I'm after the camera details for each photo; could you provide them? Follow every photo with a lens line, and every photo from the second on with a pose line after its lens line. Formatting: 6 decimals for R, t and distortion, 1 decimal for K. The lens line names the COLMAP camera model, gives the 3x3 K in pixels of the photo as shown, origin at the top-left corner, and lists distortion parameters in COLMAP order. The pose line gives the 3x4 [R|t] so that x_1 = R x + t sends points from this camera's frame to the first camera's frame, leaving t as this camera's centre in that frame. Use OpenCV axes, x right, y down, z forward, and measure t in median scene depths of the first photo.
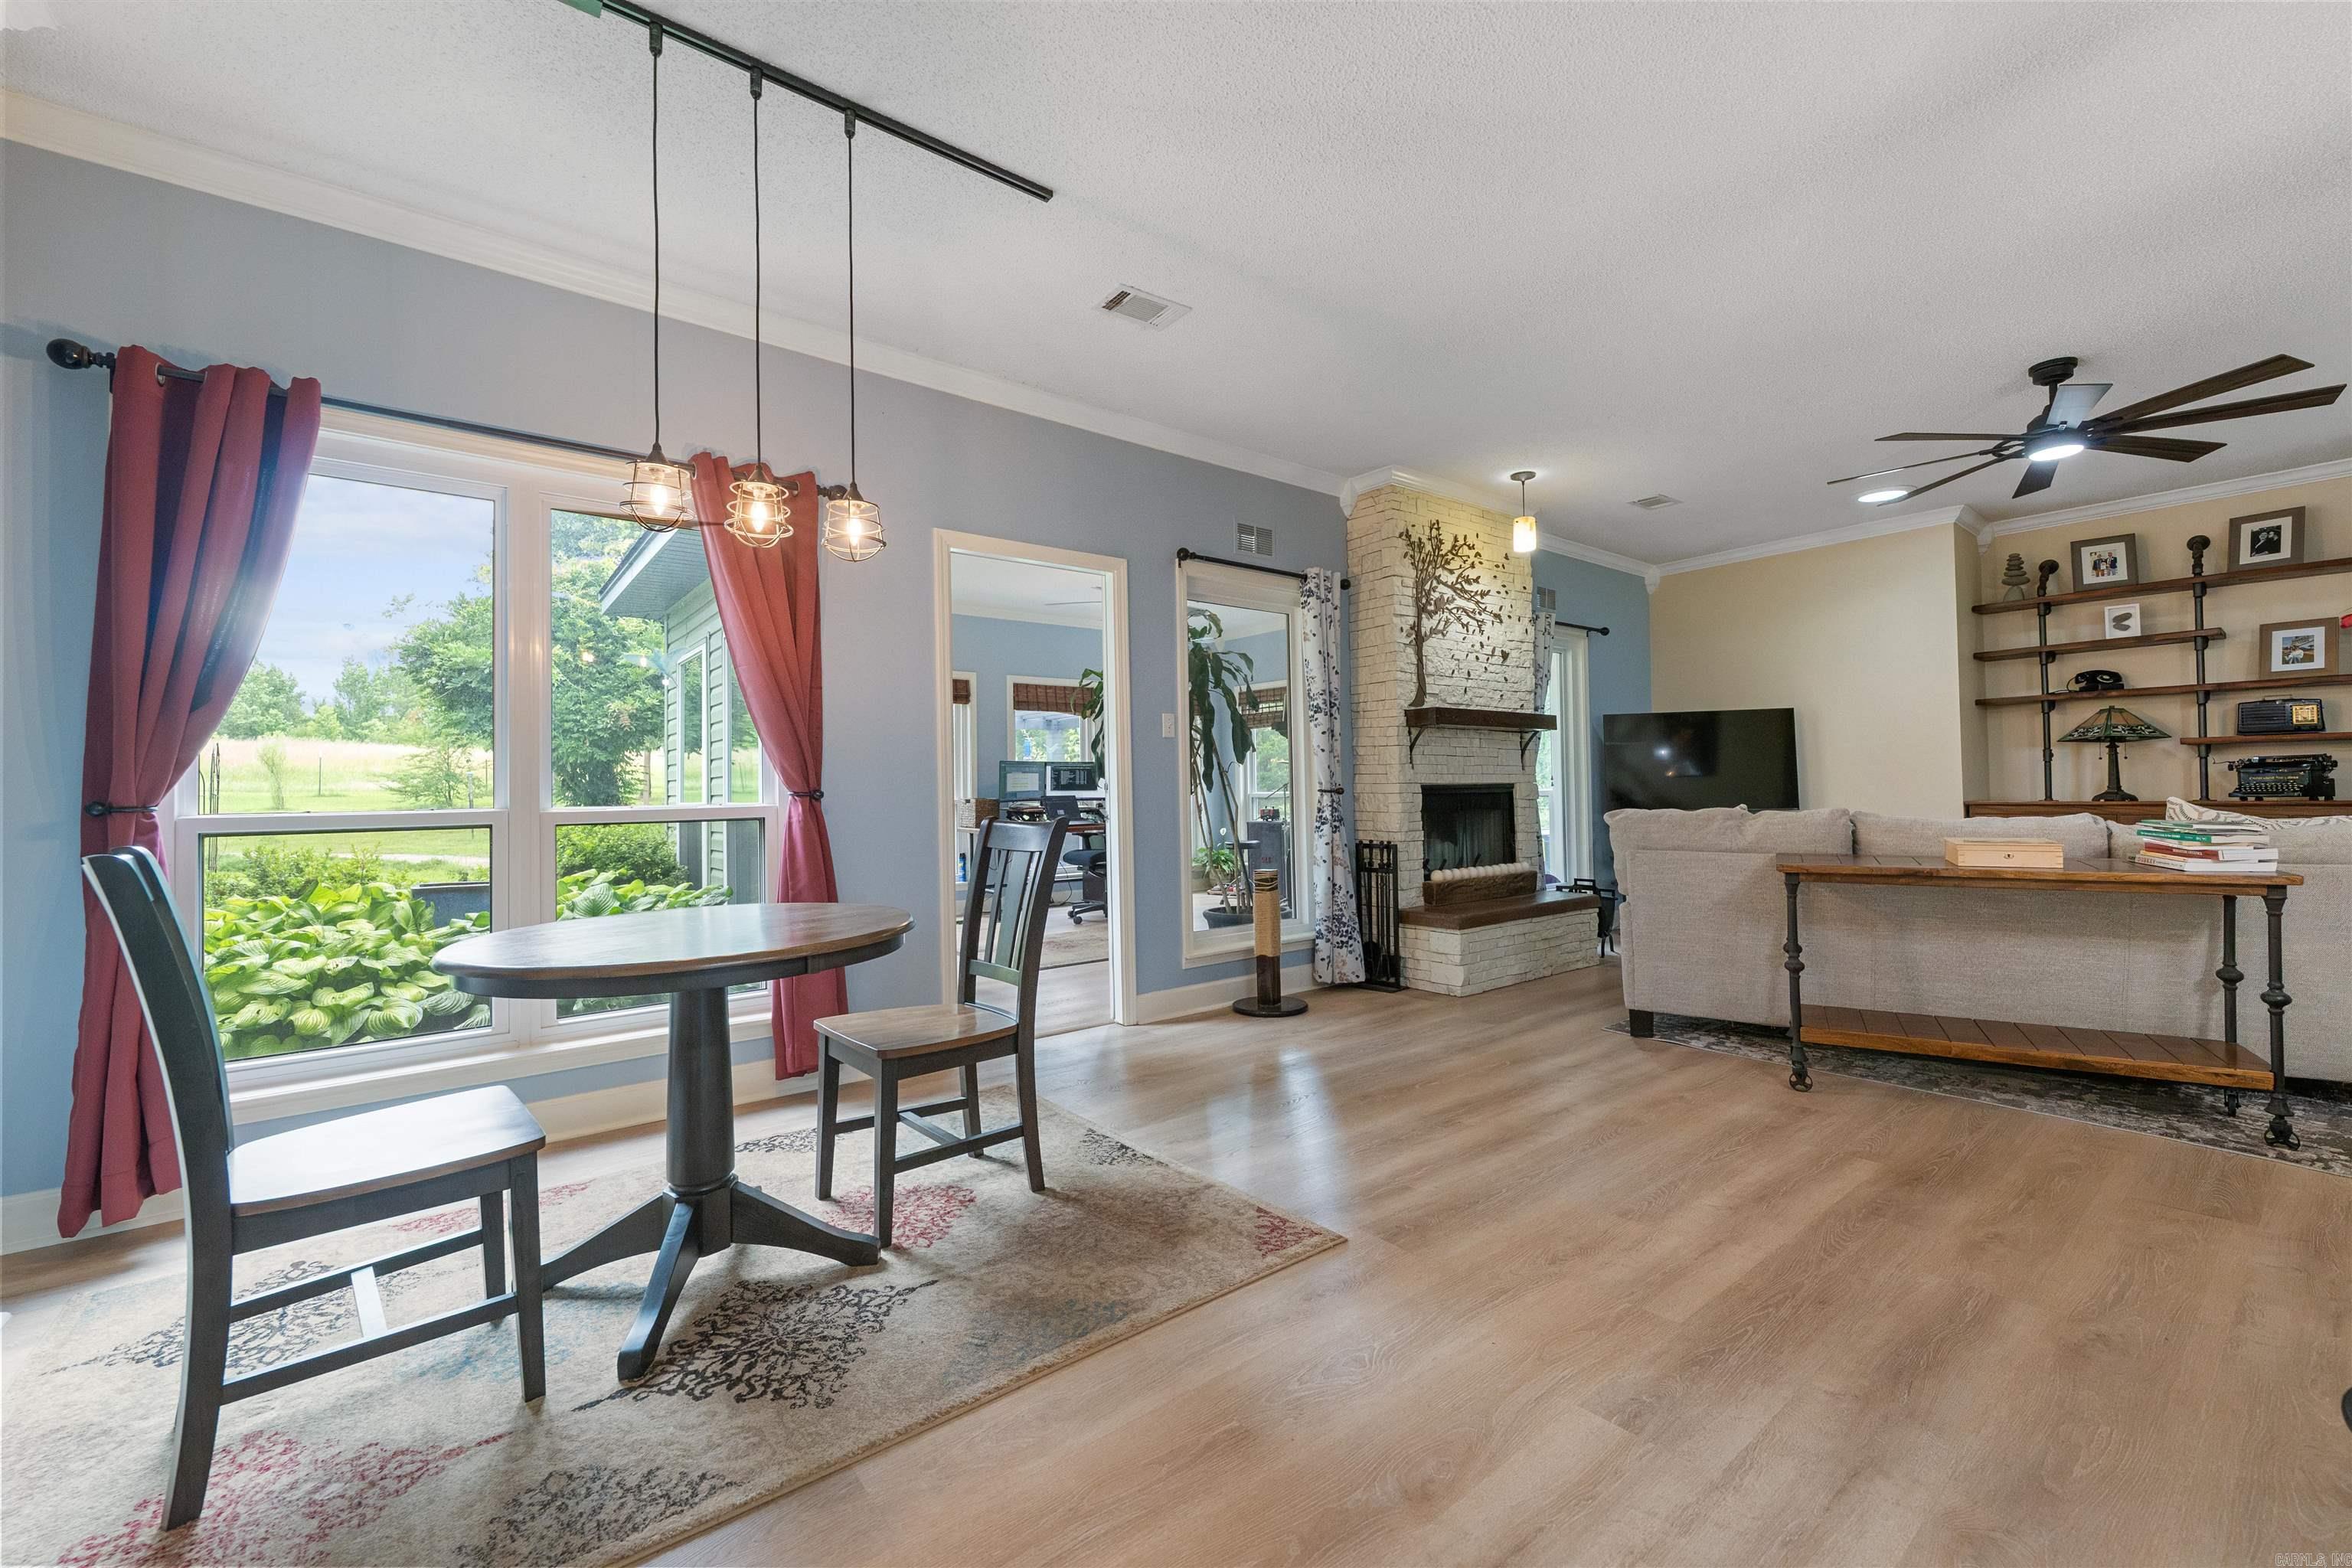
lens RADIAL K [[961.1, 0, 1176.0], [0, 961.1, 784.0], [0, 0, 1]] dist [0.001076, 0.000140]
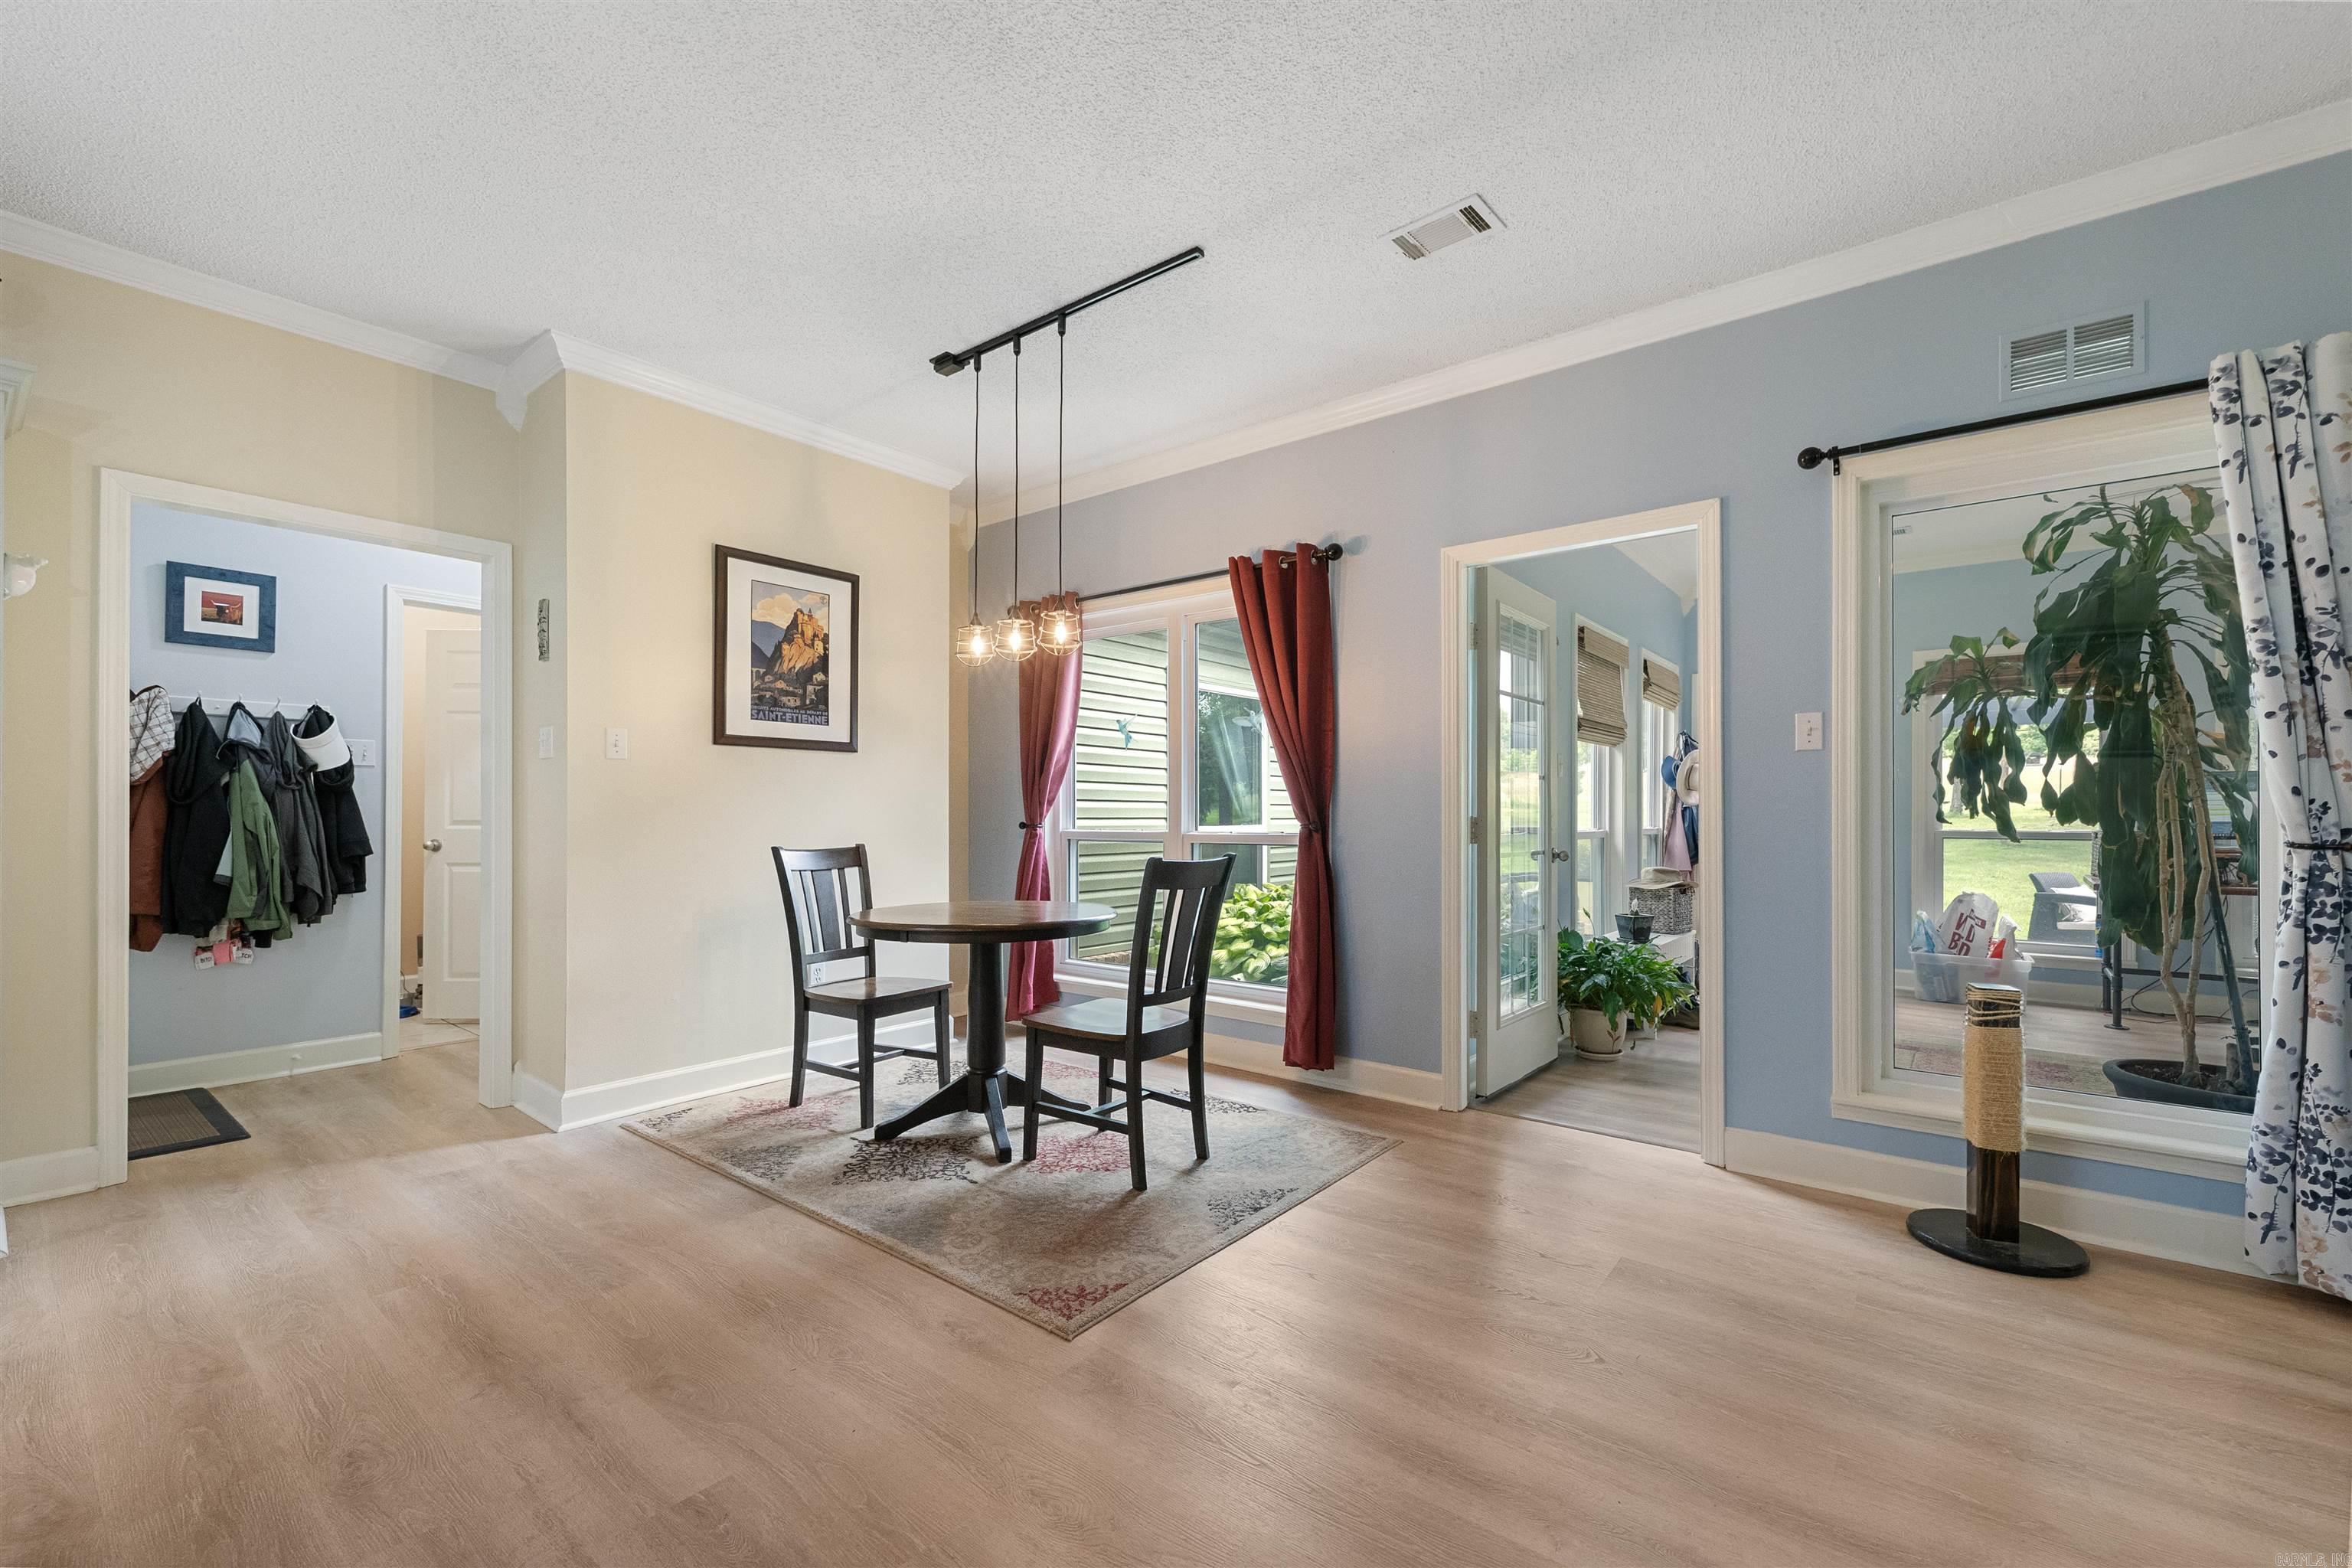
lens RADIAL K [[970.7, 0, 1185.7], [0, 970.7, 801.6], [0, 0, 1]] dist [0.000300, -0.000005]
pose [[0.228442, 0.014042, -0.973456, 0.472077], [0.003644, 0.999877, 0.015278, -0.024485], [0.973551, -0.007037, 0.228362, 0.385977]]
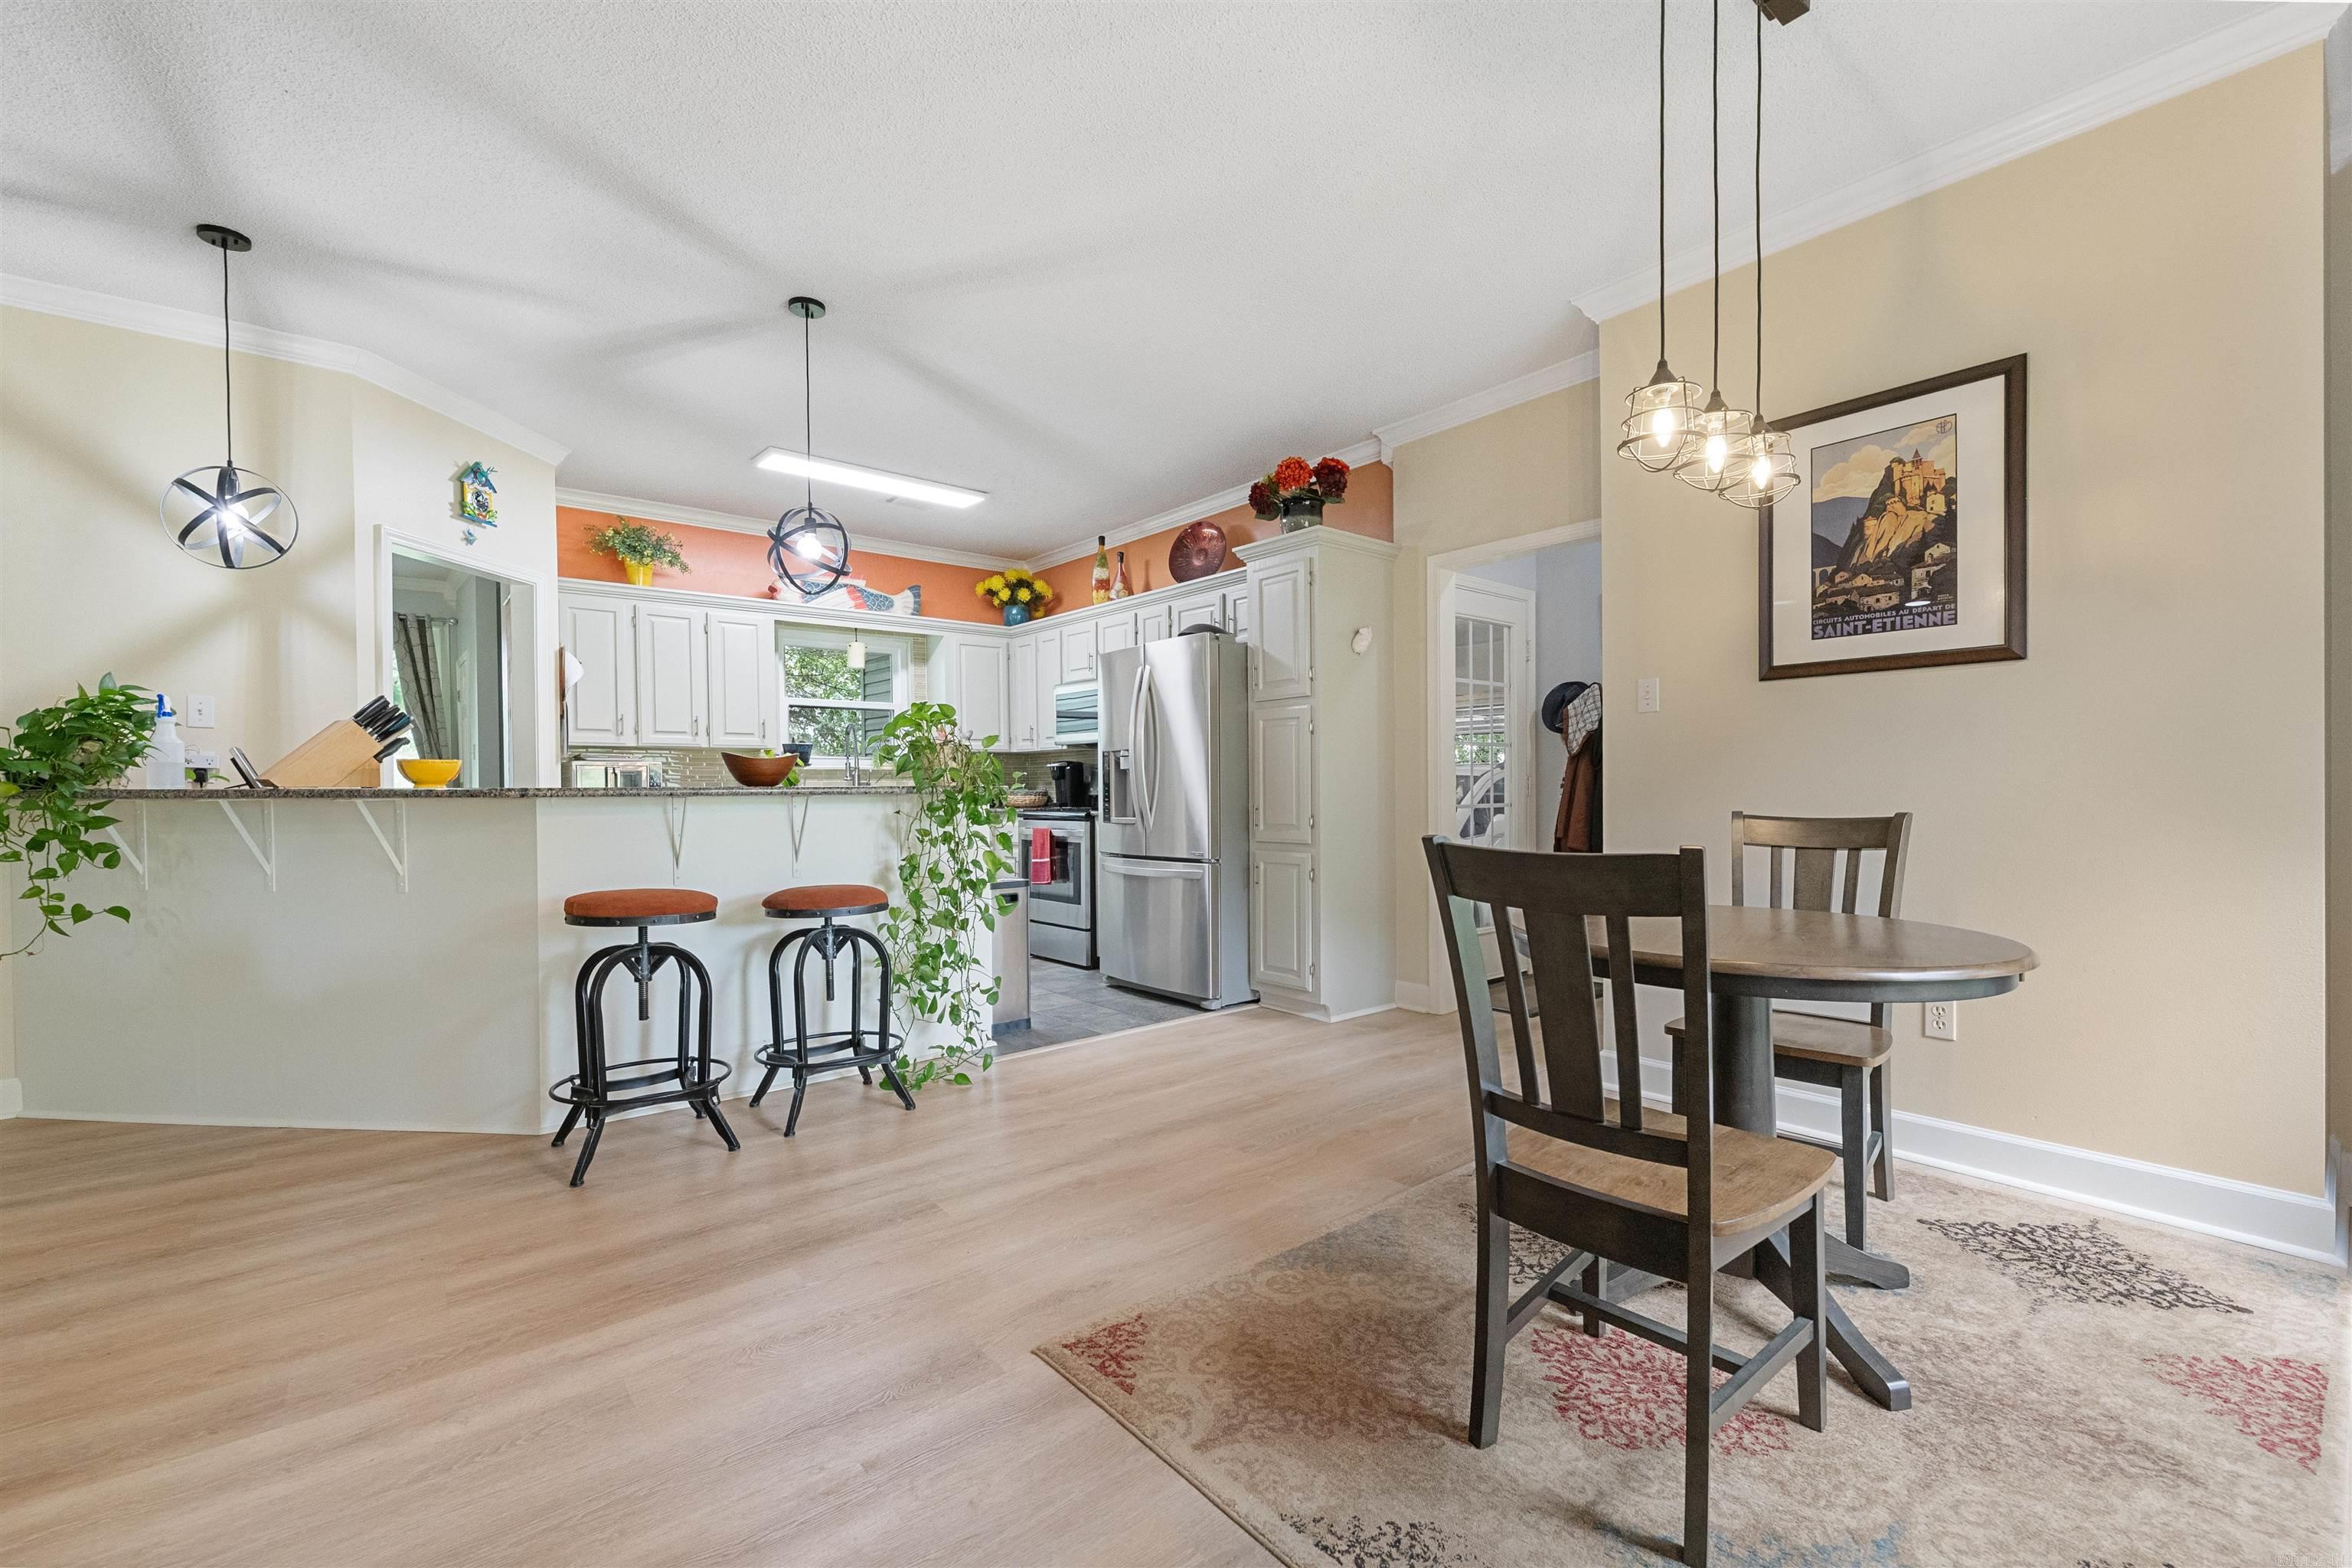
lens RADIAL K [[970.7, 0, 1185.7], [0, 970.7, 801.6], [0, 0, 1]] dist [0.000300, -0.000005]
pose [[-0.999429, 0.026516, -0.020932, 0.022625], [0.026510, 0.999648, 0.000547, 0.004949], [0.020939, -0.000009, -0.999781, 0.782407]]
